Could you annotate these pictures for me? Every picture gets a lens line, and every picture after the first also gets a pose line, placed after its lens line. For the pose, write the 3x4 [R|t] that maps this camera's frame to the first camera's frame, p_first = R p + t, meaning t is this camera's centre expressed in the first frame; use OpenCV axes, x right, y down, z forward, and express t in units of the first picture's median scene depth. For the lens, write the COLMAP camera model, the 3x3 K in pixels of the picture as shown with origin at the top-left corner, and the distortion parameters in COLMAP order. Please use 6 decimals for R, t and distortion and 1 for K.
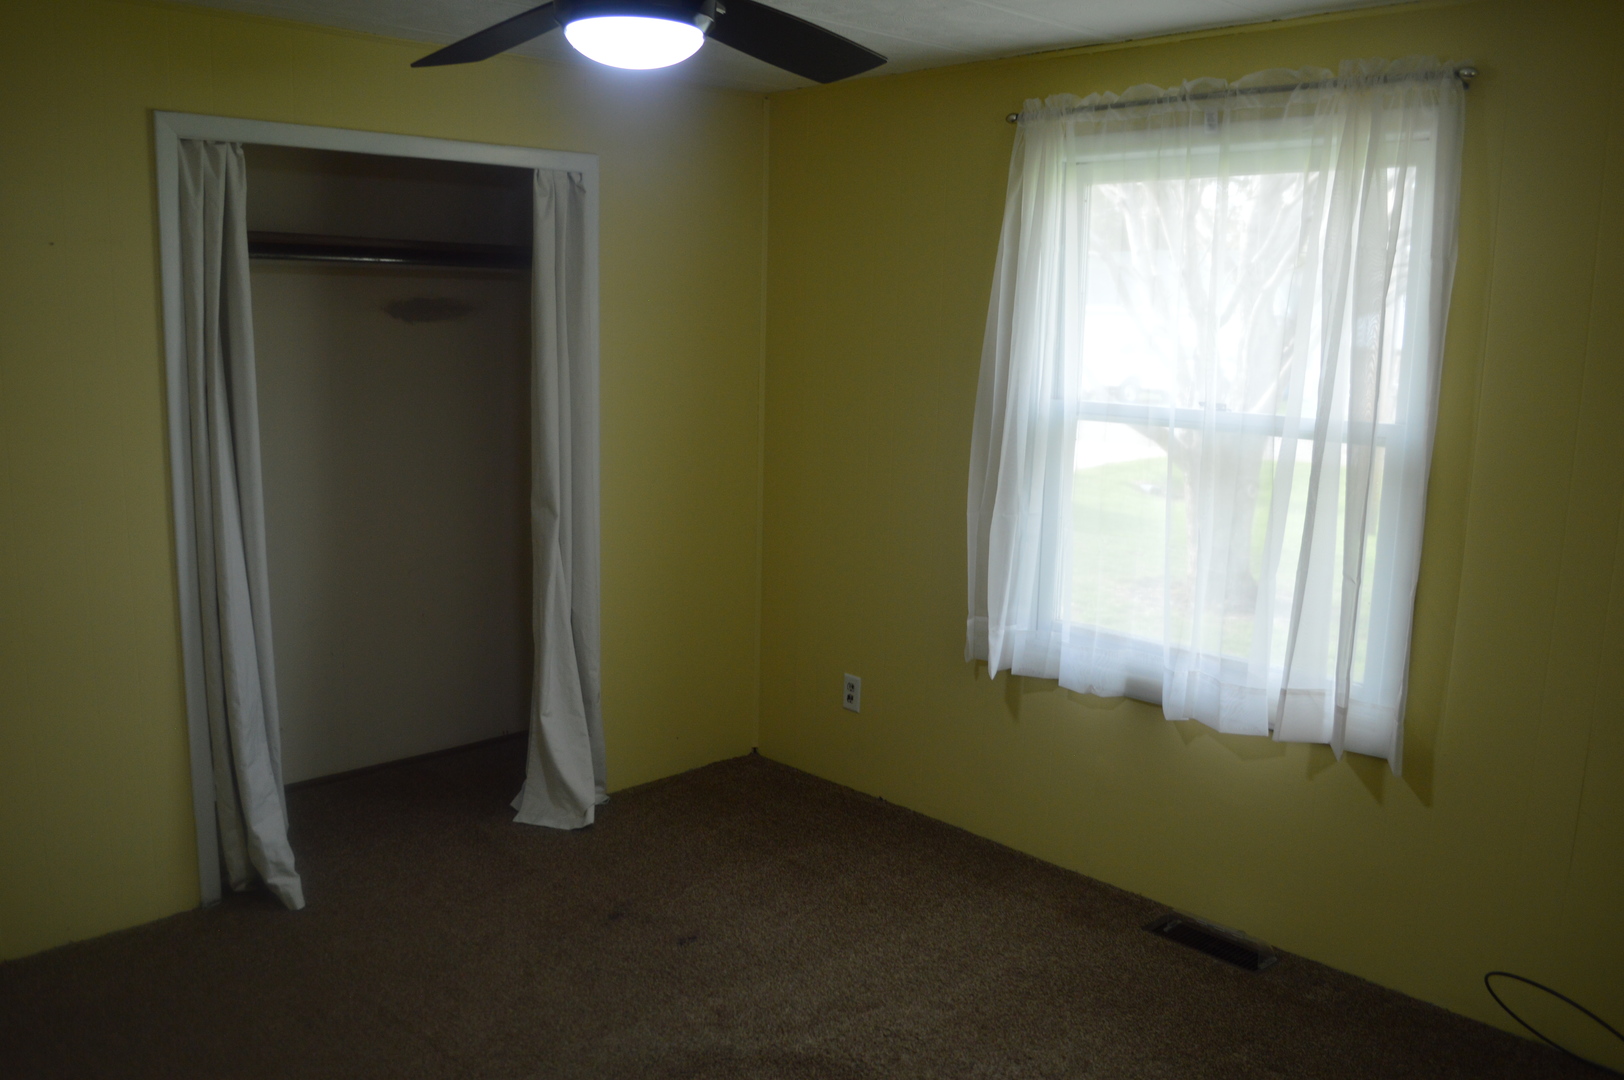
lens RADIAL K [[1306.2, 0, 800.8], [0, 1306.2, 549.1], [0, 0, 1]] dist [-0.079838, 0.012252]
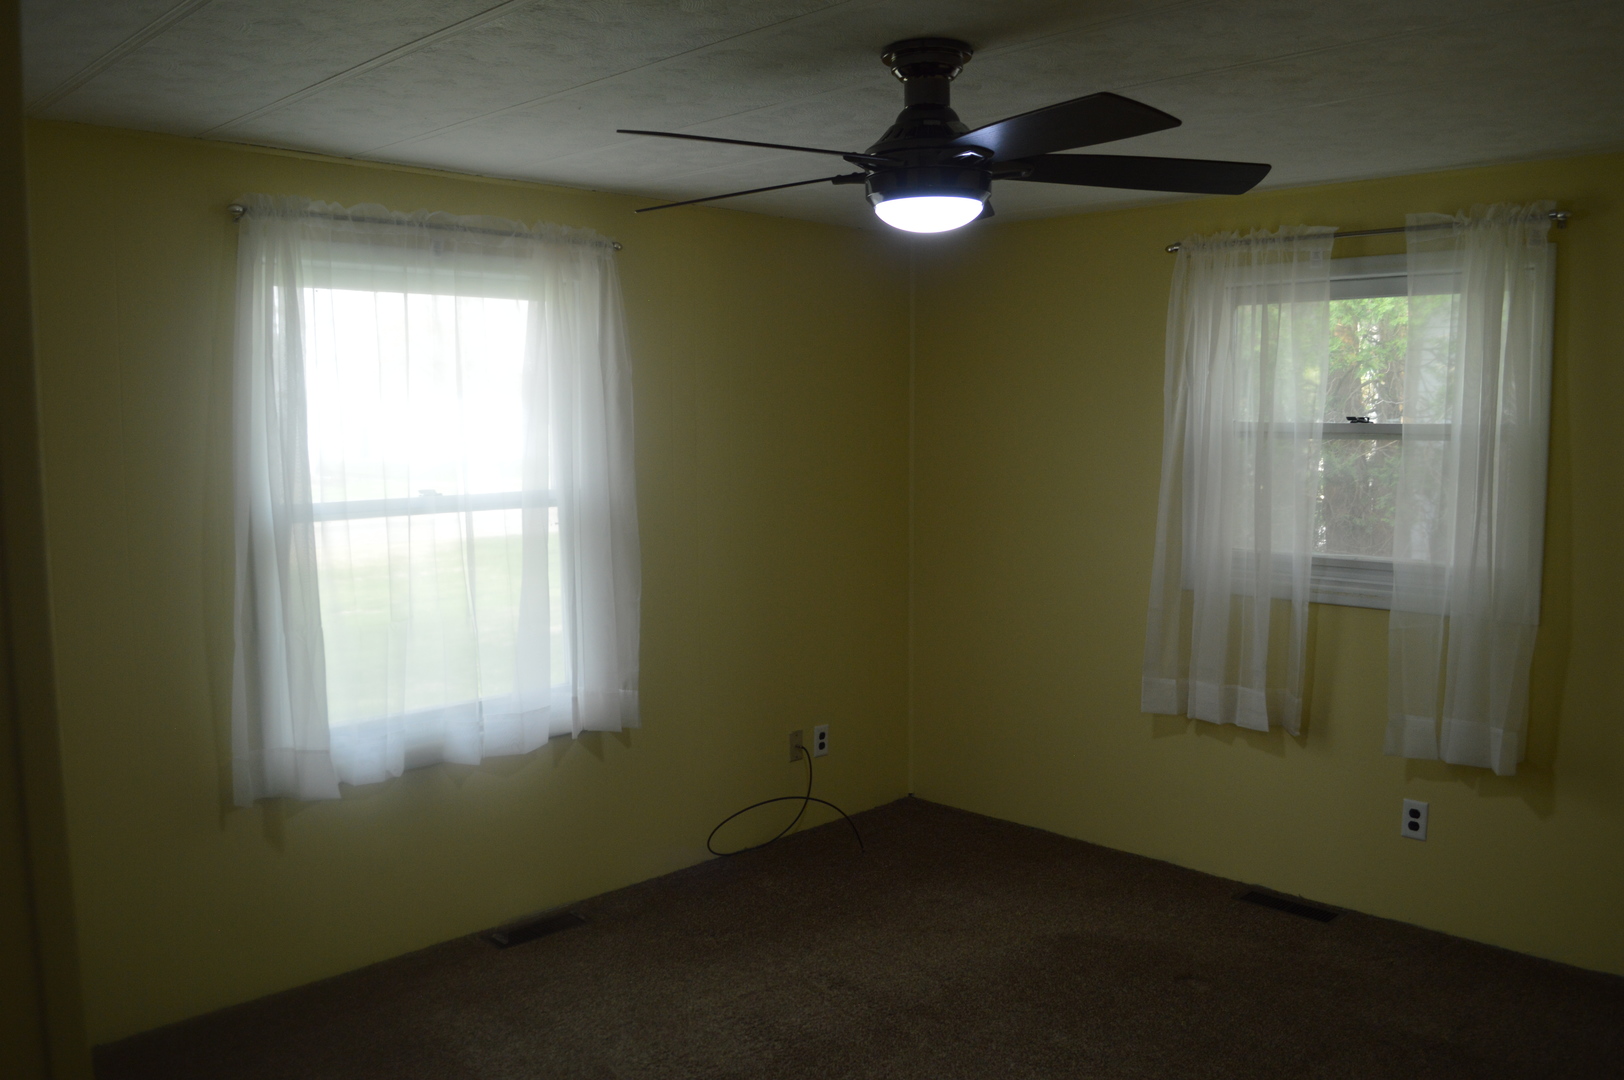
lens RADIAL K [[1306.2, 0, 800.8], [0, 1306.2, 549.1], [0, 0, 1]] dist [-0.079838, 0.012252]
pose [[-0.037406, -0.105417, 0.993724, -0.879932], [0.198028, 0.973917, 0.110770, -0.129781], [-0.979482, 0.200929, -0.015554, 0.741116]]
